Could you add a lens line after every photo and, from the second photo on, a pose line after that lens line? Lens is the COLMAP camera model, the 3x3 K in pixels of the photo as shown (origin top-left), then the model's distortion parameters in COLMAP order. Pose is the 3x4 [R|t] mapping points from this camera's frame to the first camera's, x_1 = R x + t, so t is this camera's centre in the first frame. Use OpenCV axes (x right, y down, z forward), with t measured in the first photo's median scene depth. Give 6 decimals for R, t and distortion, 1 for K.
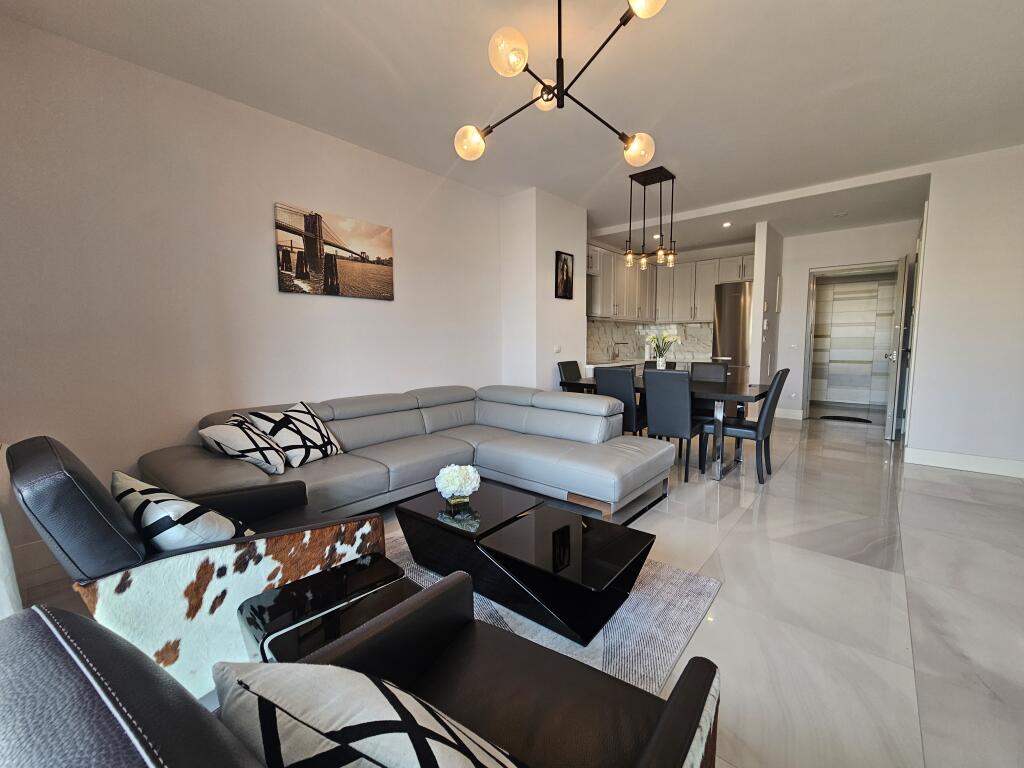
lens RADIAL K [[417.4, 0, 516.0], [0, 417.4, 382.0], [0, 0, 1]] dist [0.000251, -0.000537]
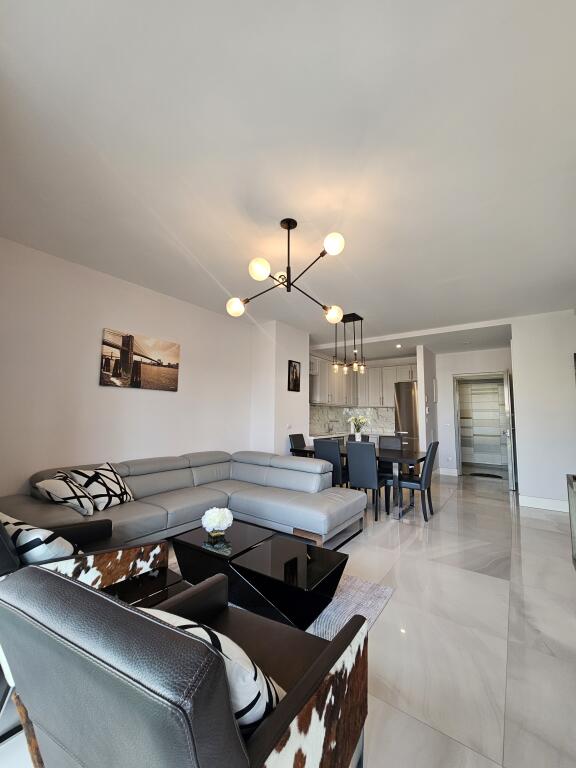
lens RADIAL K [[312.1, 0, 287.6], [0, 312.1, 386.3], [0, 0, 1]] dist [-0.002145, 0.000023]
pose [[0.996316, 0.025025, 0.082029, 0.002860], [-0.009167, 0.982075, -0.188267, -0.013051], [-0.085270, 0.186821, 0.978686, -0.136667]]
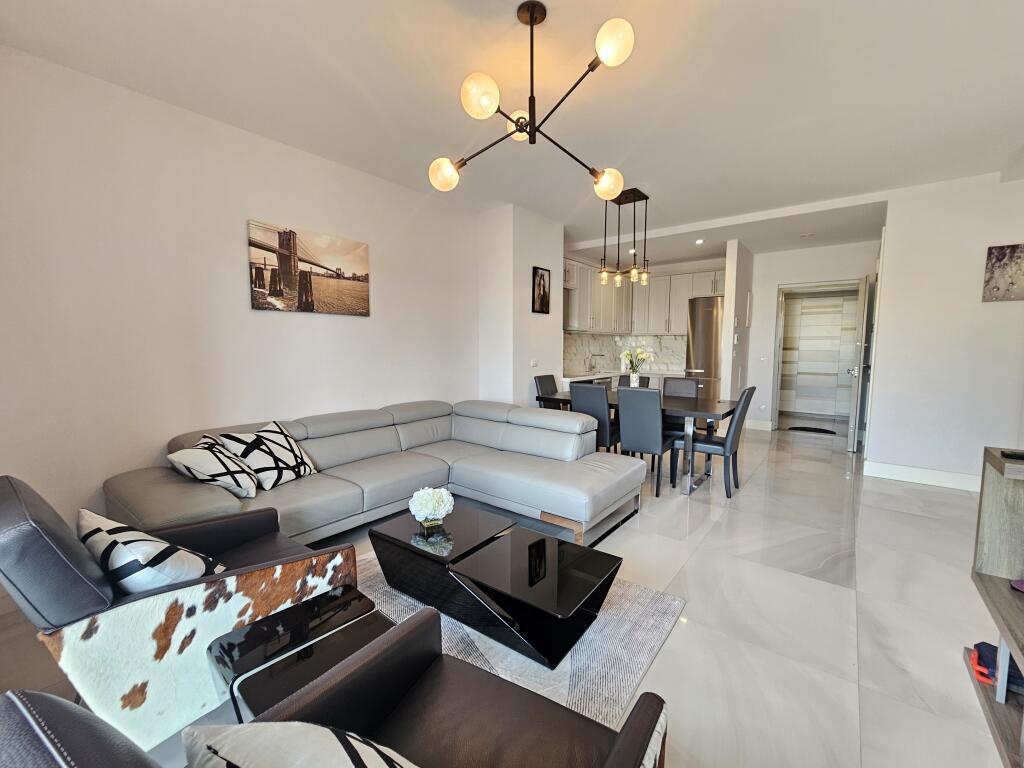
lens RADIAL K [[419.6, 0, 513.9], [0, 419.6, 384.3], [0, 0, 1]] dist [-0.002929, 0.002132]
pose [[0.999111, 0.003742, 0.041994, 0.012751], [-0.003595, 0.999987, -0.003570, -0.038795], [-0.042007, 0.003416, 0.999111, -0.020012]]
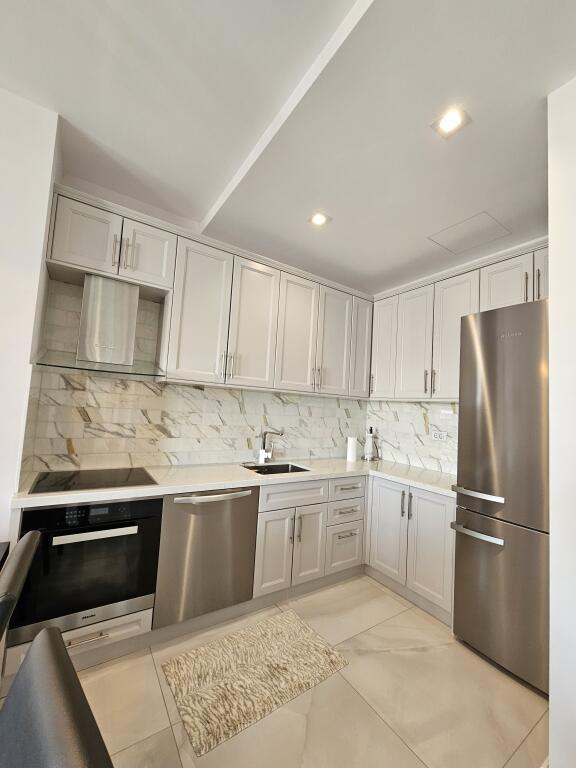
lens RADIAL K [[312.1, 0, 287.6], [0, 312.1, 386.3], [0, 0, 1]] dist [-0.002145, 0.000023]
pose [[0.958737, 0.045755, -0.280590, 0.855924], [-0.092908, 0.983198, -0.157128, -0.205145], [0.268686, 0.176714, 0.946879, 1.436319]]
